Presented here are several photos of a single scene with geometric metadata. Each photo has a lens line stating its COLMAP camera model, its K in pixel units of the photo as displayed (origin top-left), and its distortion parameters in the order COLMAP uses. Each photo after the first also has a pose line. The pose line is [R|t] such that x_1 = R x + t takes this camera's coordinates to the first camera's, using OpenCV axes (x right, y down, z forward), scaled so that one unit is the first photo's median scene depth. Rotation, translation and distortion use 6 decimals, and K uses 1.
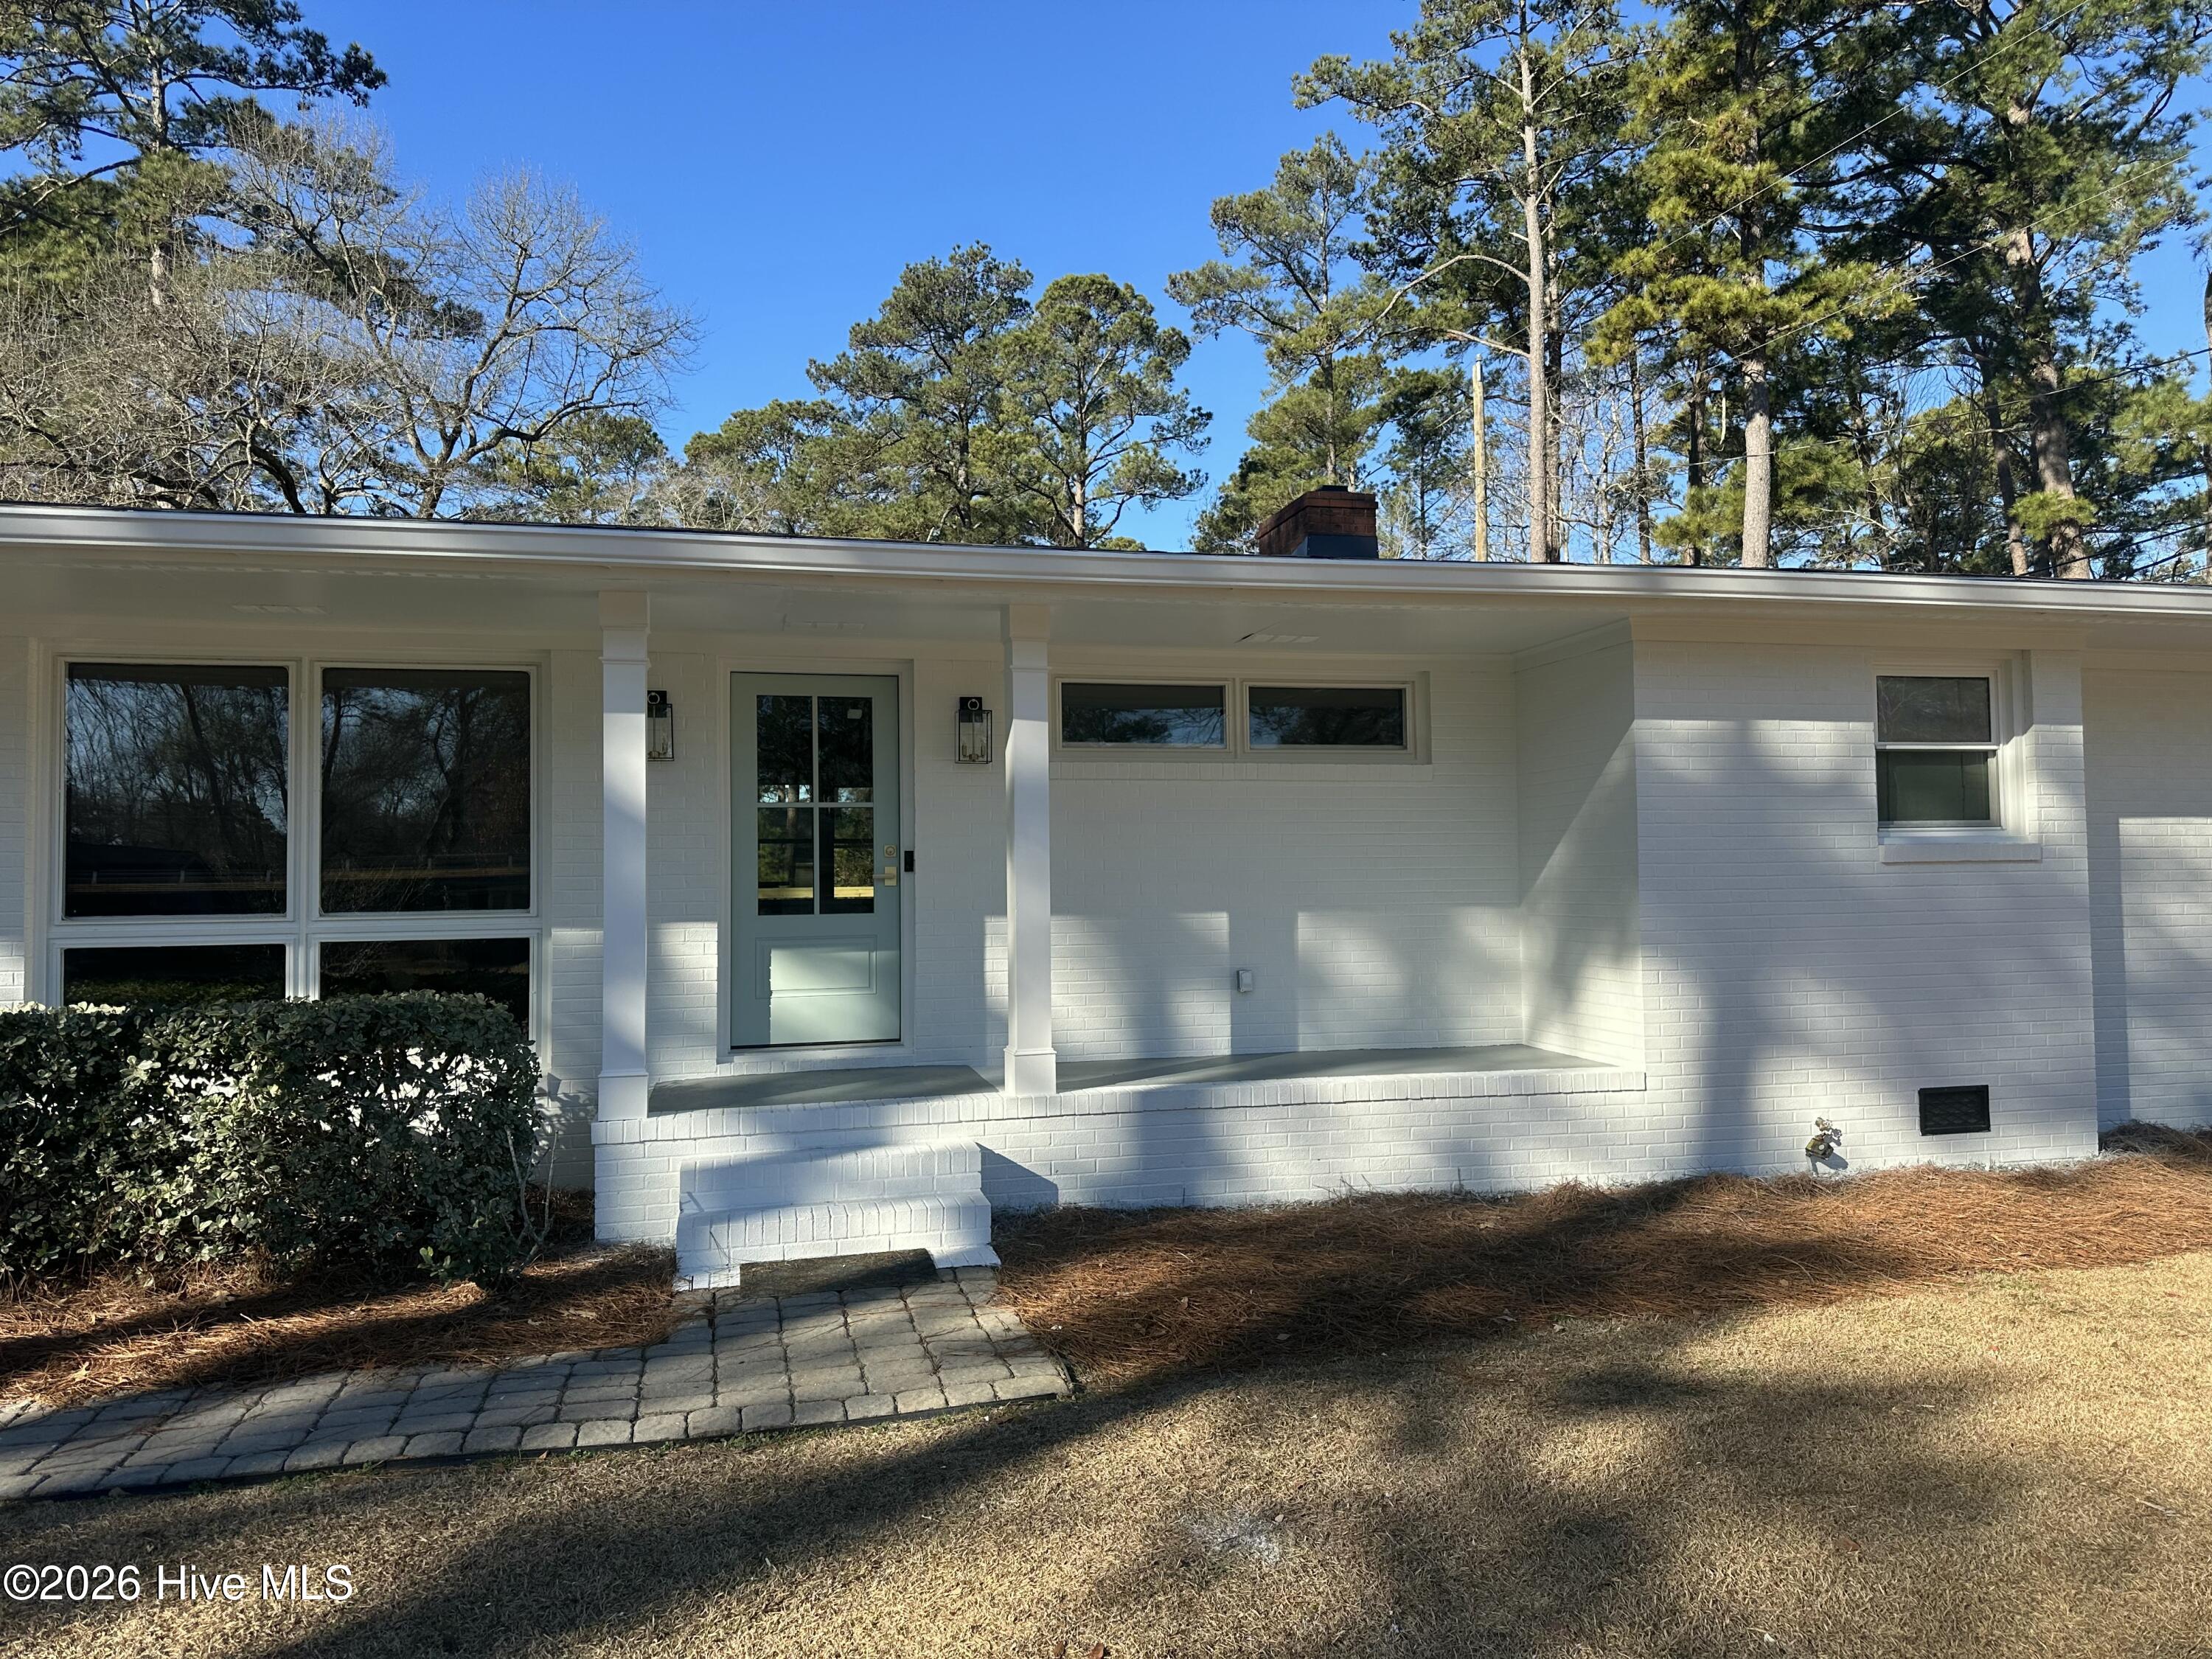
lens RADIAL K [[1544.0, 0, 1106.0], [0, 1544.0, 829.5], [0, 0, 1]] dist [0.096169, -0.135747]
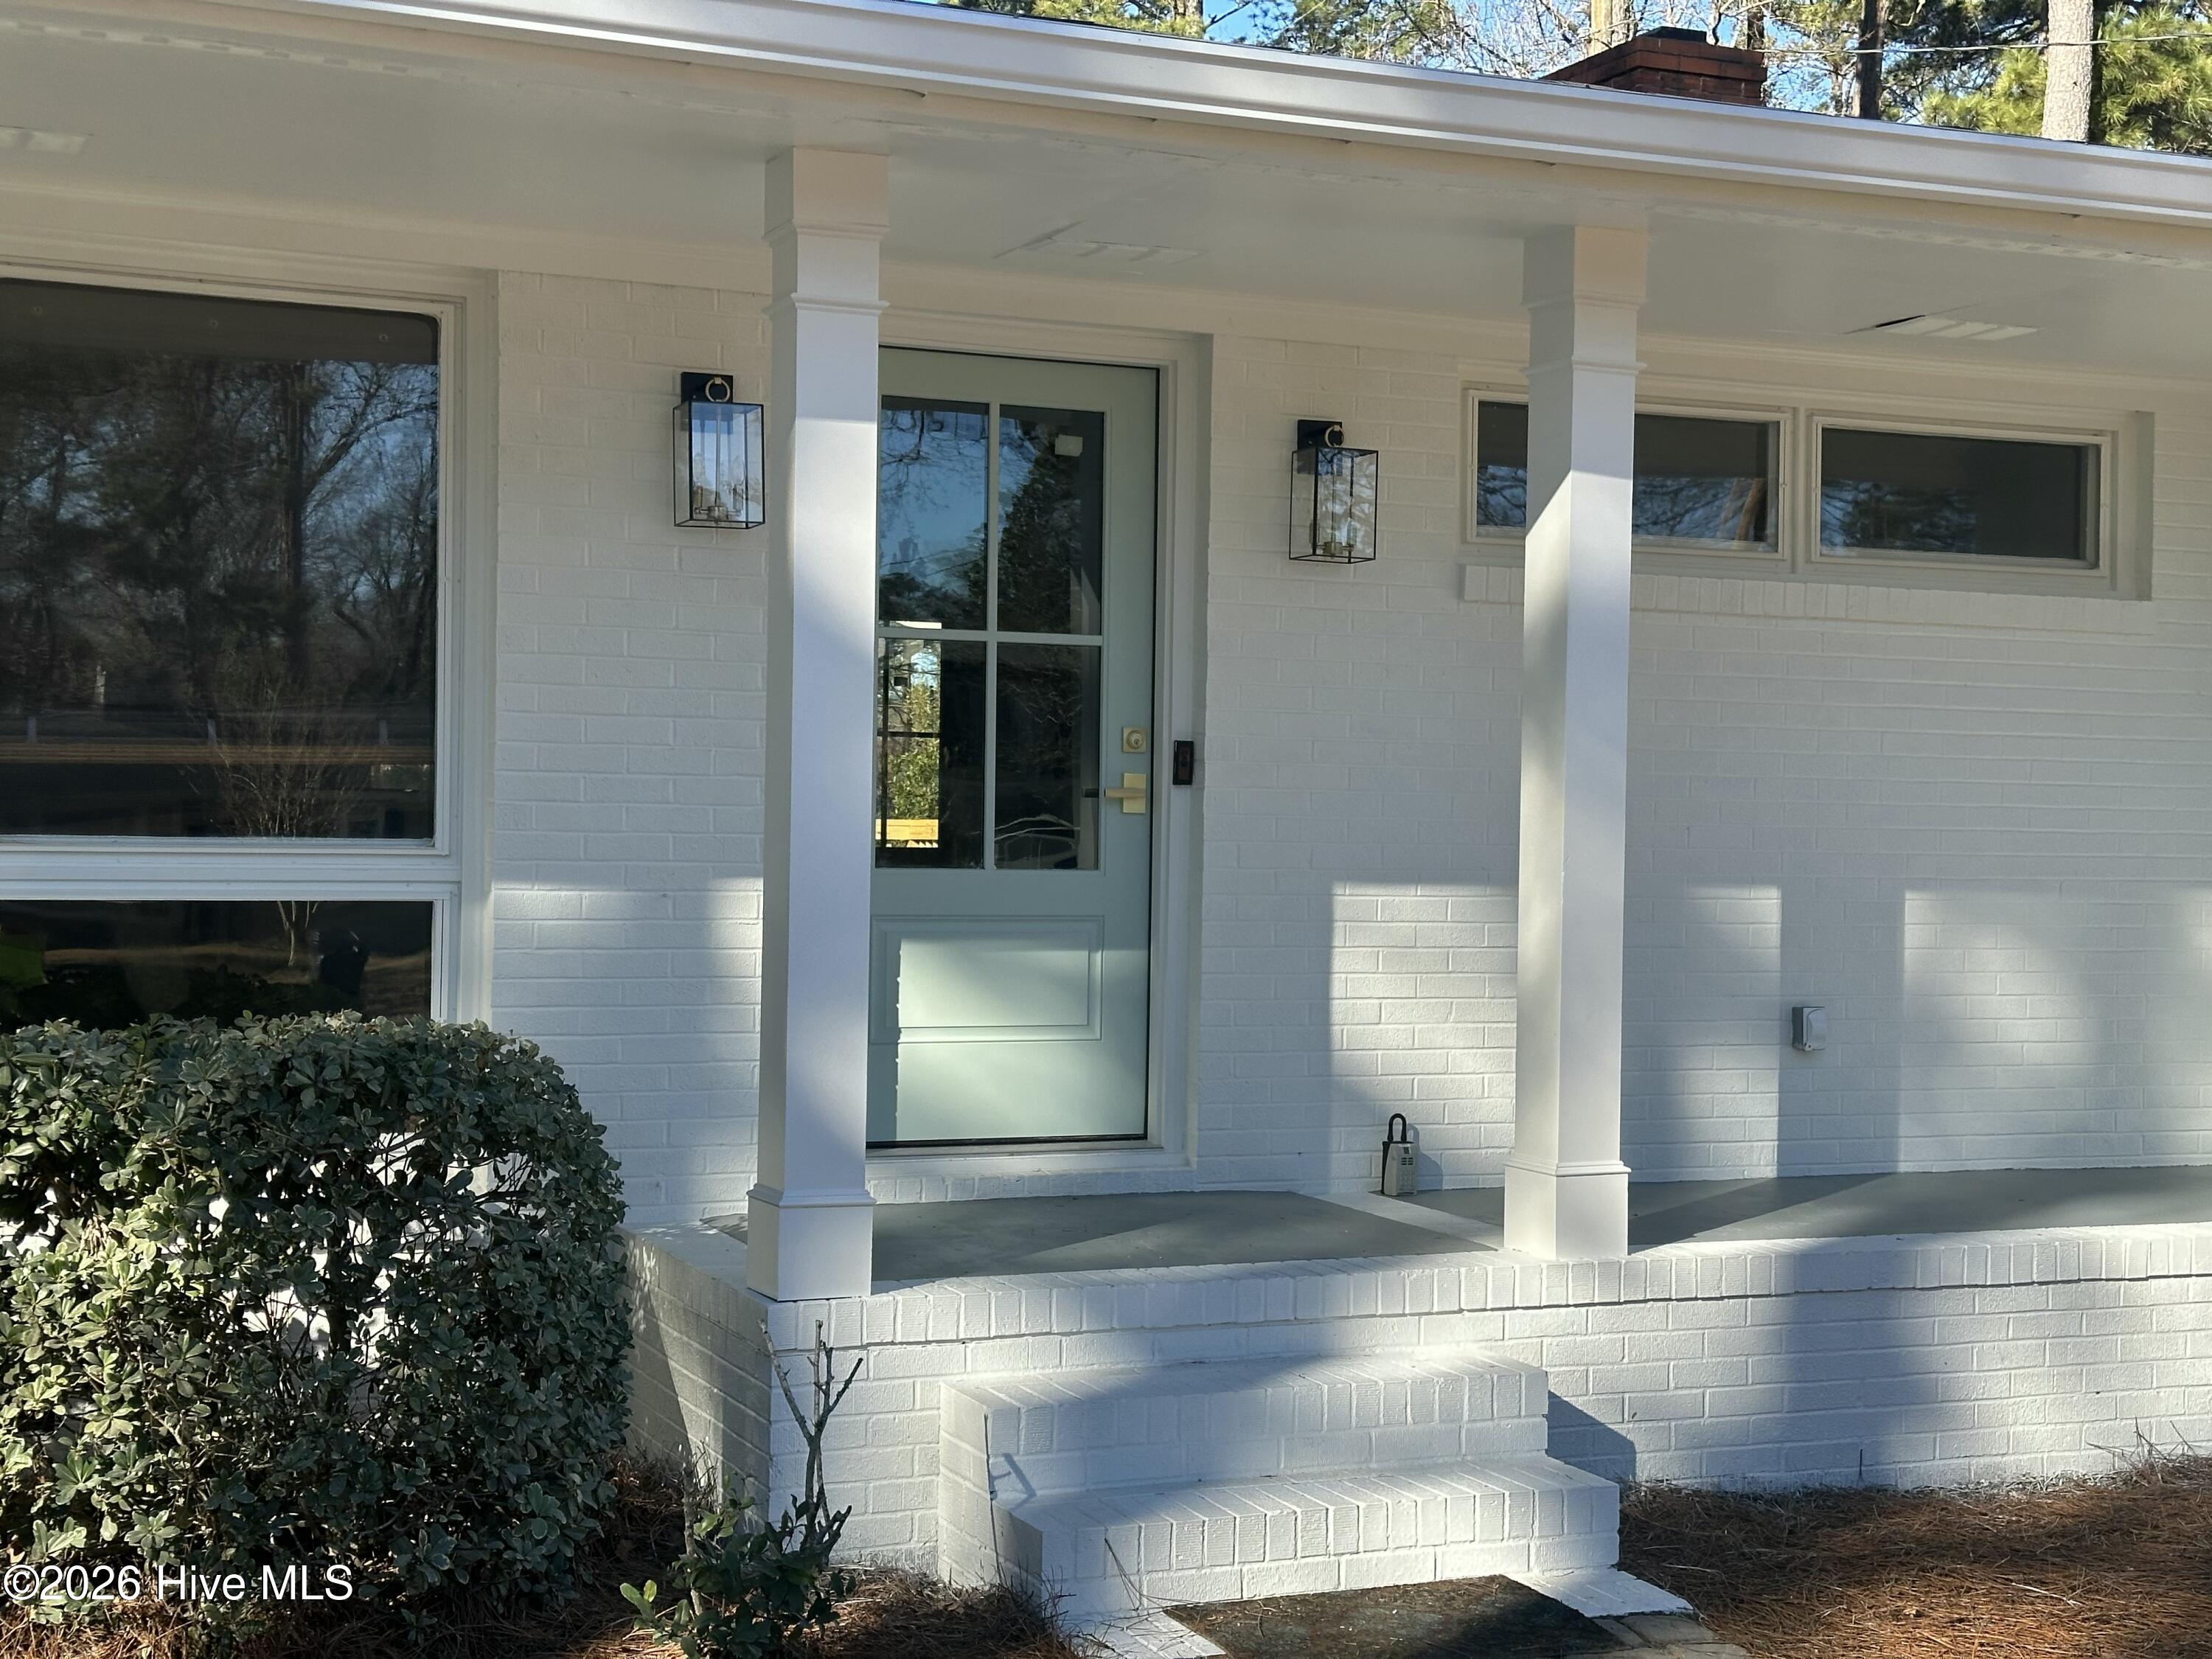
lens RADIAL K [[3085.6, 0, 1106.0], [0, 3085.6, 829.5], [0, 0, 1]] dist [0.129980, -0.370567]
pose [[0.986588, 0.029363, 0.160566, -0.303409], [-0.035136, 0.998830, 0.033234, 0.010405], [-0.159402, -0.038430, 0.986465, 0.069410]]
